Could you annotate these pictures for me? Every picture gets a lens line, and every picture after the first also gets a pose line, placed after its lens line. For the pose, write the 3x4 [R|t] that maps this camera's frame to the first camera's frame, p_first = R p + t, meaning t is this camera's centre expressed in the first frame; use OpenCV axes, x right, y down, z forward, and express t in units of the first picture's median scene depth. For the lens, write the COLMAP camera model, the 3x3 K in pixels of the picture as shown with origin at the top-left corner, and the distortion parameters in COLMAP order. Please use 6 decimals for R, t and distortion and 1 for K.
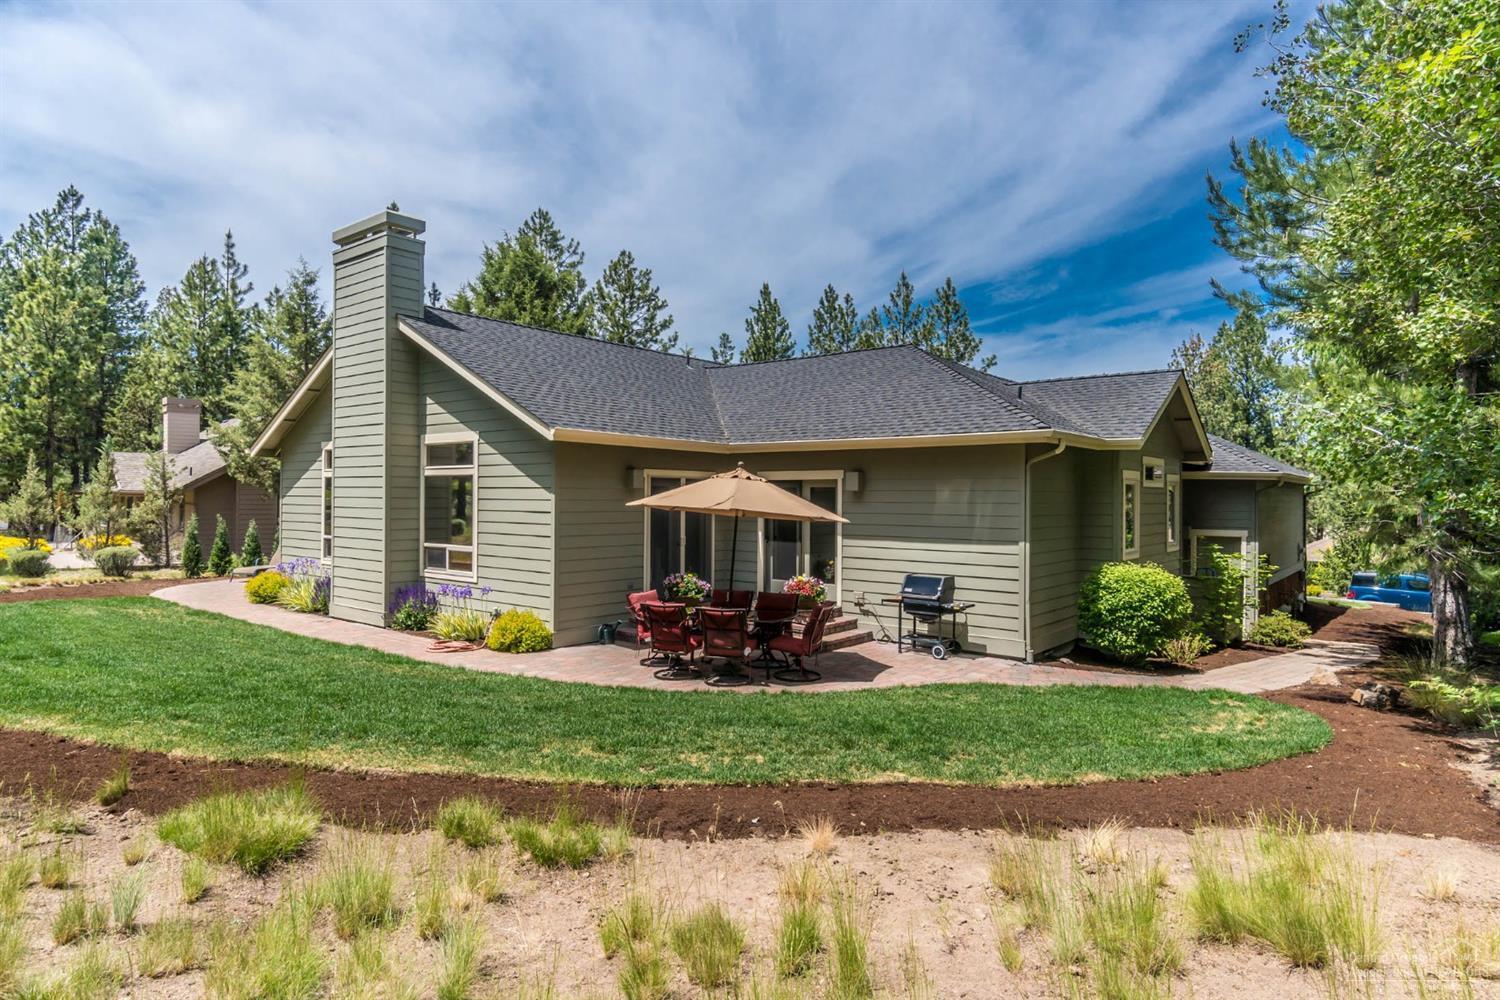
lens RADIAL K [[845.0, 0, 754.4], [0, 845.0, 501.6], [0, 0, 1]] dist [0.003645, 0.000213]
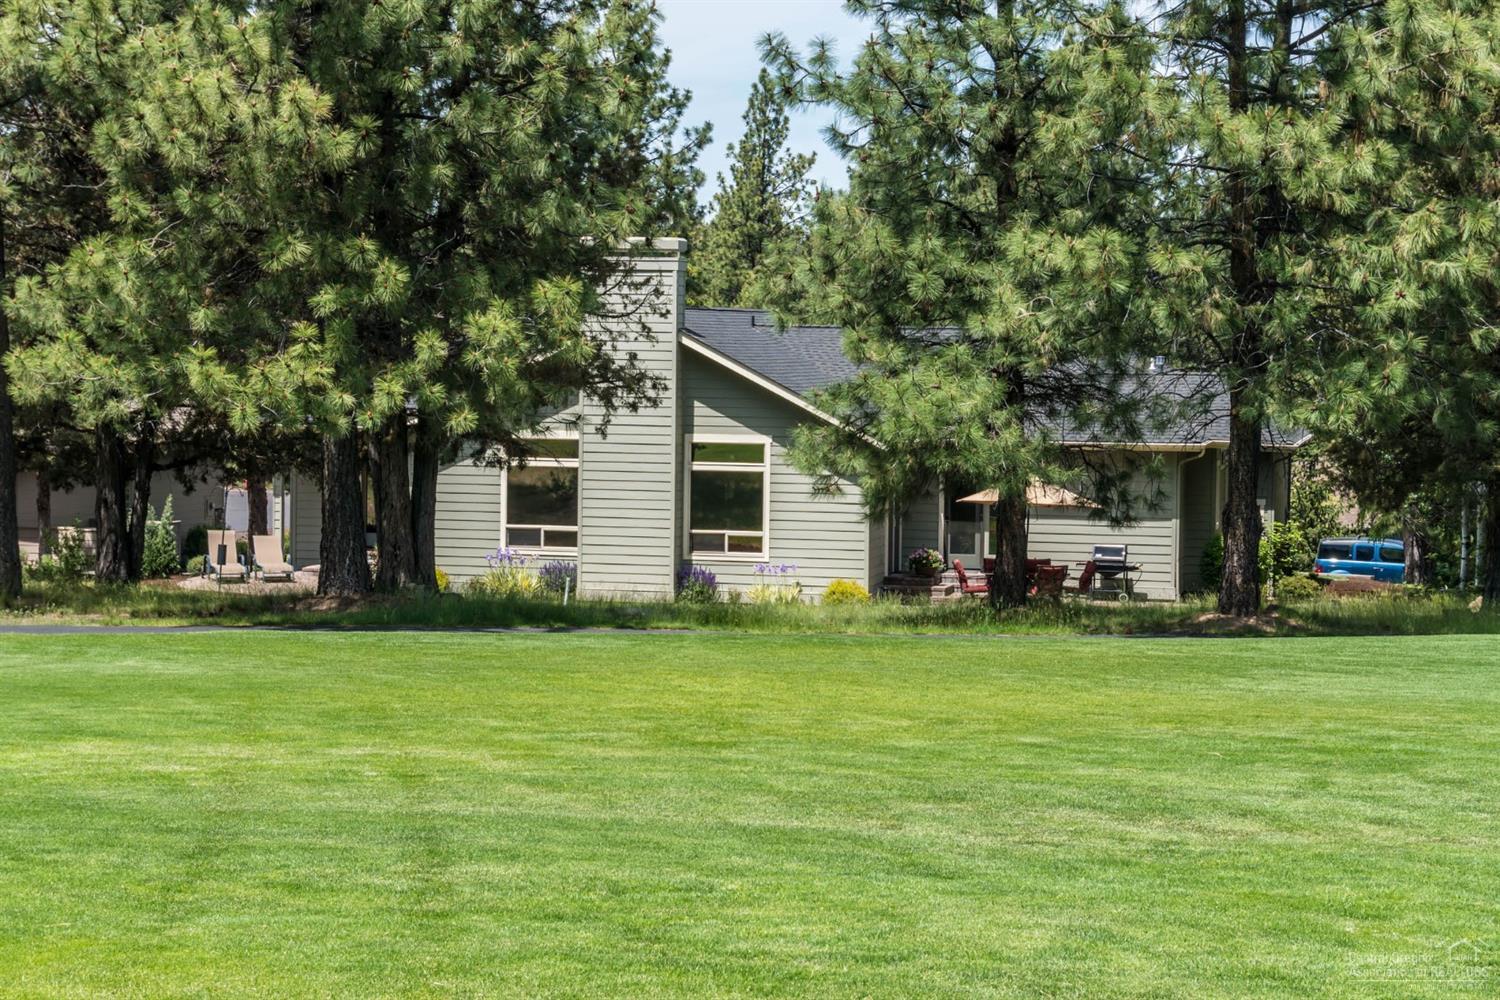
lens RADIAL K [[3391.4, 0, 745.8], [0, 3391.4, 509.4], [0, 0, 1]] dist [0.091199, 0.000000]
pose [[0.886954, -0.020960, 0.461381, -2.542933], [-0.005523, 0.998417, 0.055974, -0.244368], [-0.461824, -0.052194, 0.885435, -3.200711]]
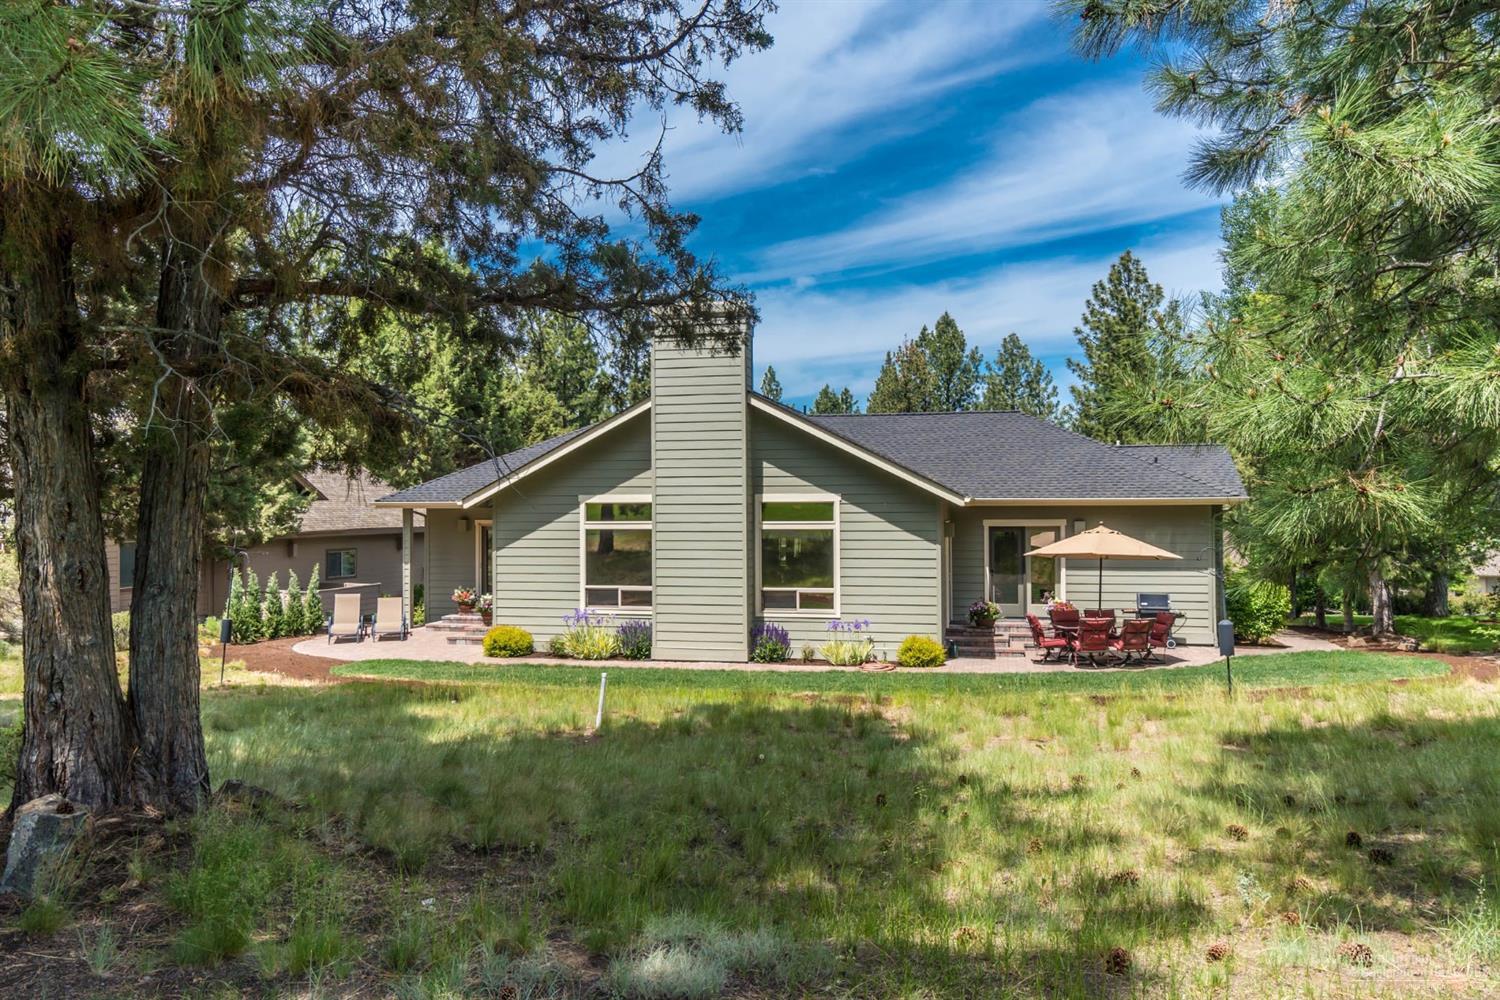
lens RADIAL K [[1185.5, 0, 742.6], [0, 1185.5, 502.5], [0, 0, 1]] dist [-0.008000, -0.002639]
pose [[0.897602, -0.013299, 0.440605, -1.190966], [0.014061, 0.999900, 0.001535, -0.074147], [-0.440582, 0.004818, 0.897700, -0.469051]]
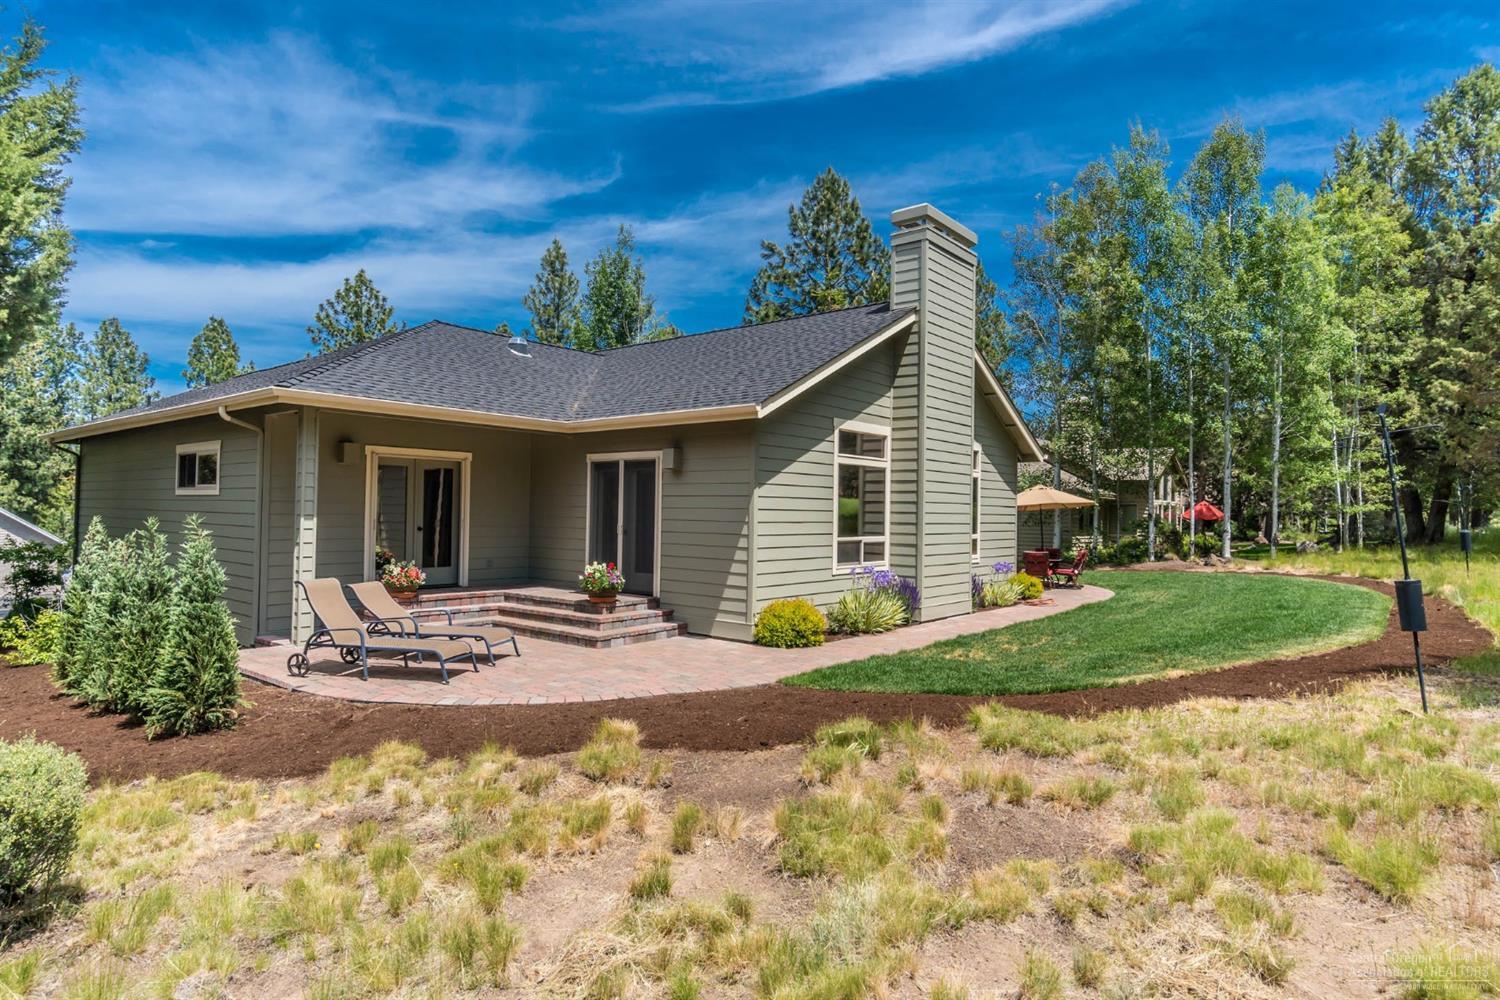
lens RADIAL K [[845.0, 0, 747.2], [0, 845.0, 504.1], [0, 0, 1]] dist [0.003645, 0.000213]
pose [[-0.016825, -0.003520, 0.999852, -1.570756], [-0.014852, 0.999884, 0.003271, 0.008664], [-0.999748, -0.014795, -0.016875, 1.313661]]
